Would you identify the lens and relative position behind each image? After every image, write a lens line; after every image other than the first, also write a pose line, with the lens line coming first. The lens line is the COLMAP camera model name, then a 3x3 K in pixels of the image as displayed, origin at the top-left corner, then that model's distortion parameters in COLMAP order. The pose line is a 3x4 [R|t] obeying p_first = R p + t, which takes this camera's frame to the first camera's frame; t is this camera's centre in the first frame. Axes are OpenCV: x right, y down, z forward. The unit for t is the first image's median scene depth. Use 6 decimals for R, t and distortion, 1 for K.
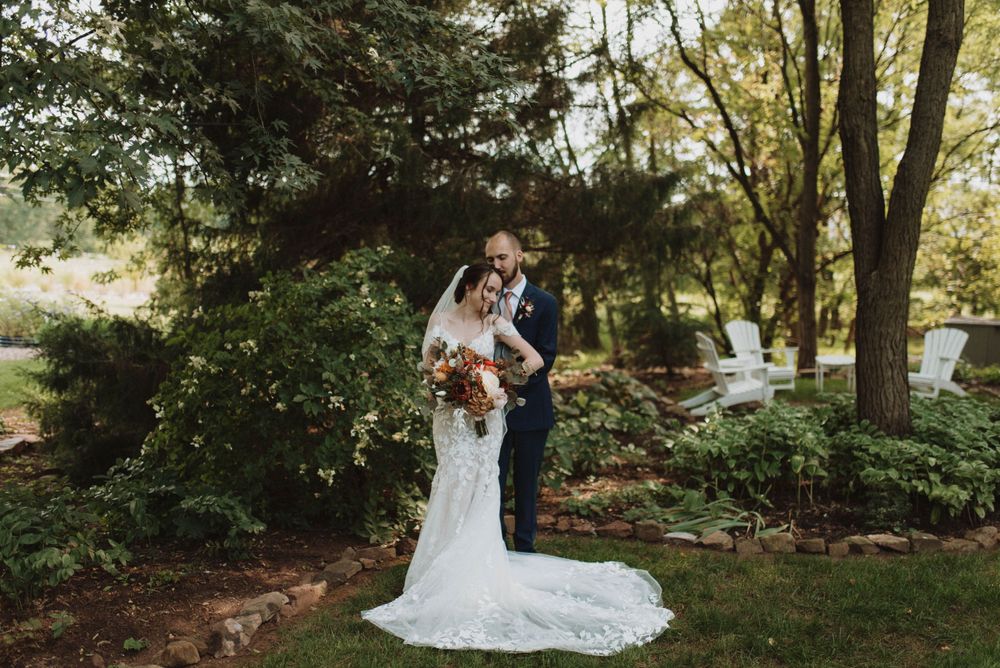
lens RADIAL K [[1034.3, 0, 512.8], [0, 1034.3, 352.8], [0, 0, 1]] dist [0.002989, 0.002671]
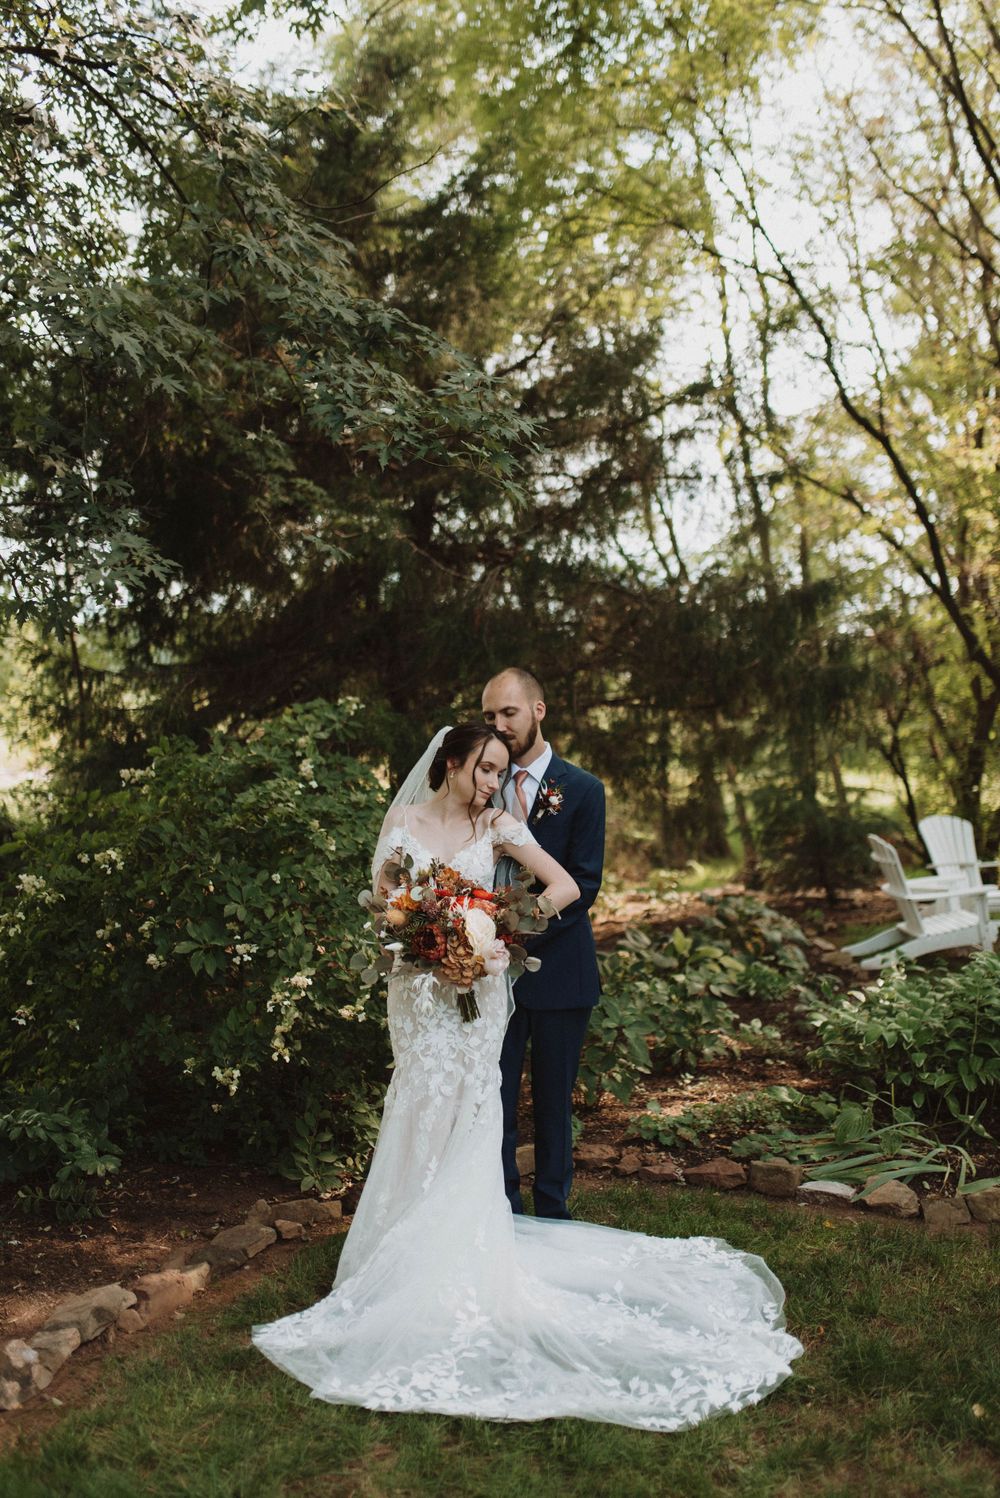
lens RADIAL K [[1549.4, 0, 500.0], [0, 1549.4, 749.0], [0, 0, 1]] dist [0.002989, 0.002671]
pose [[0.997677, -0.000200, -0.068119, 0.037443], [-0.004703, 0.997407, -0.071816, -0.006645], [0.067957, 0.071969, 0.995089, 0.099193]]
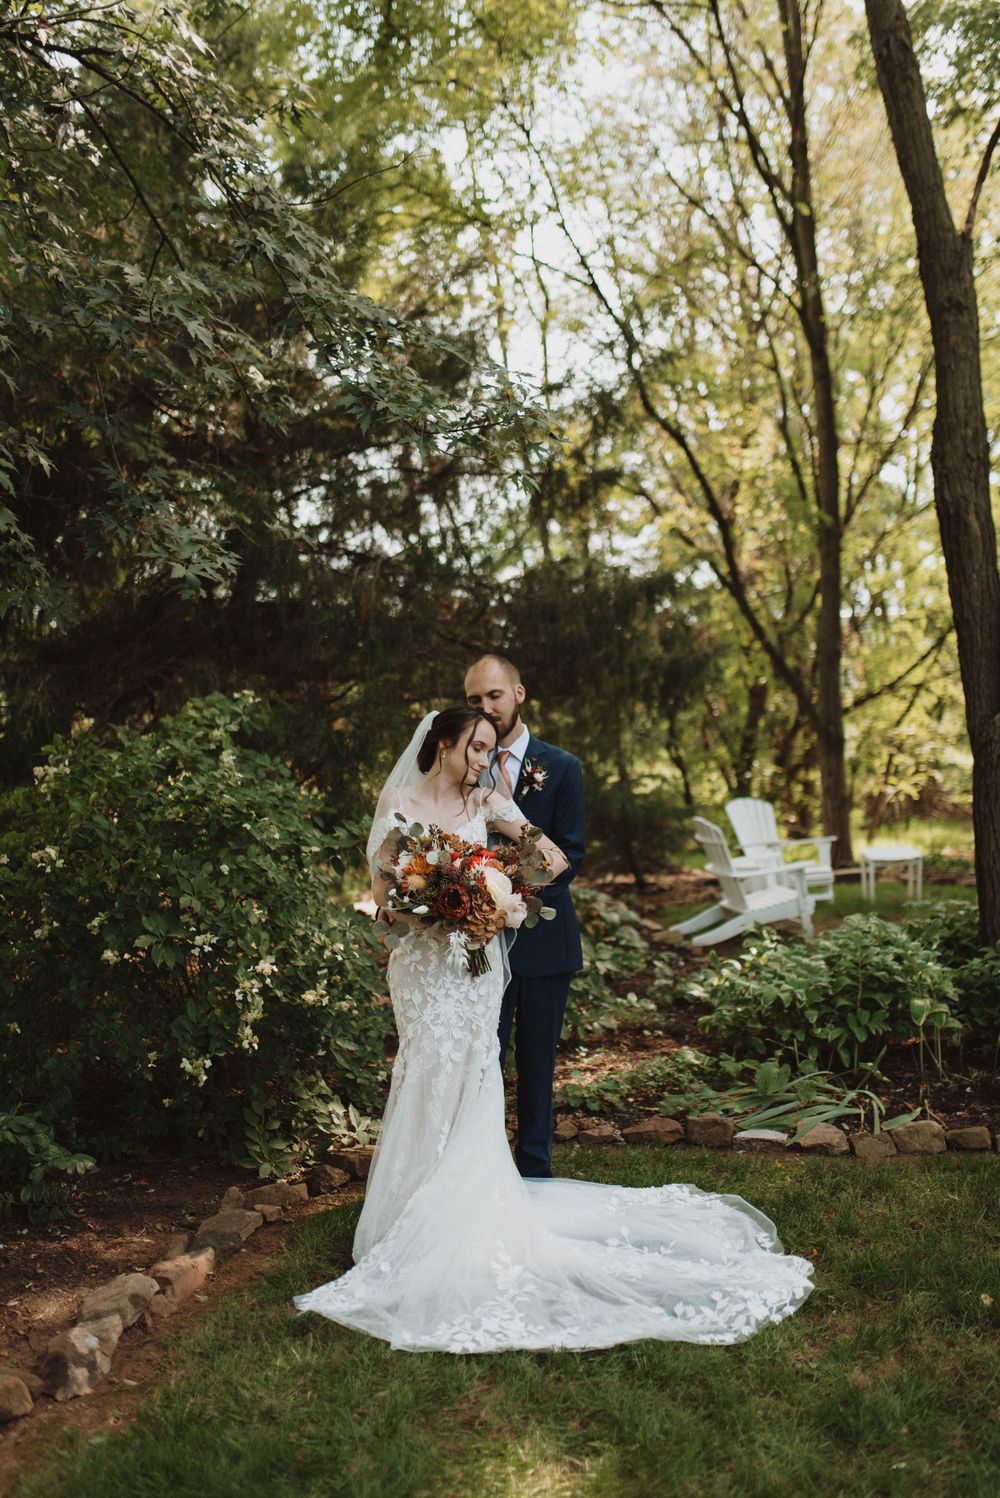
lens RADIAL K [[1575.1, 0, 552.1], [0, 1575.1, 755.2], [0, 0, 1]] dist [-0.004635, 0.017053]
pose [[0.990574, -0.027038, 0.134282, -0.086129], [0.036034, 0.997233, -0.065023, 0.004653], [-0.132152, 0.069249, 0.988808, 0.056696]]
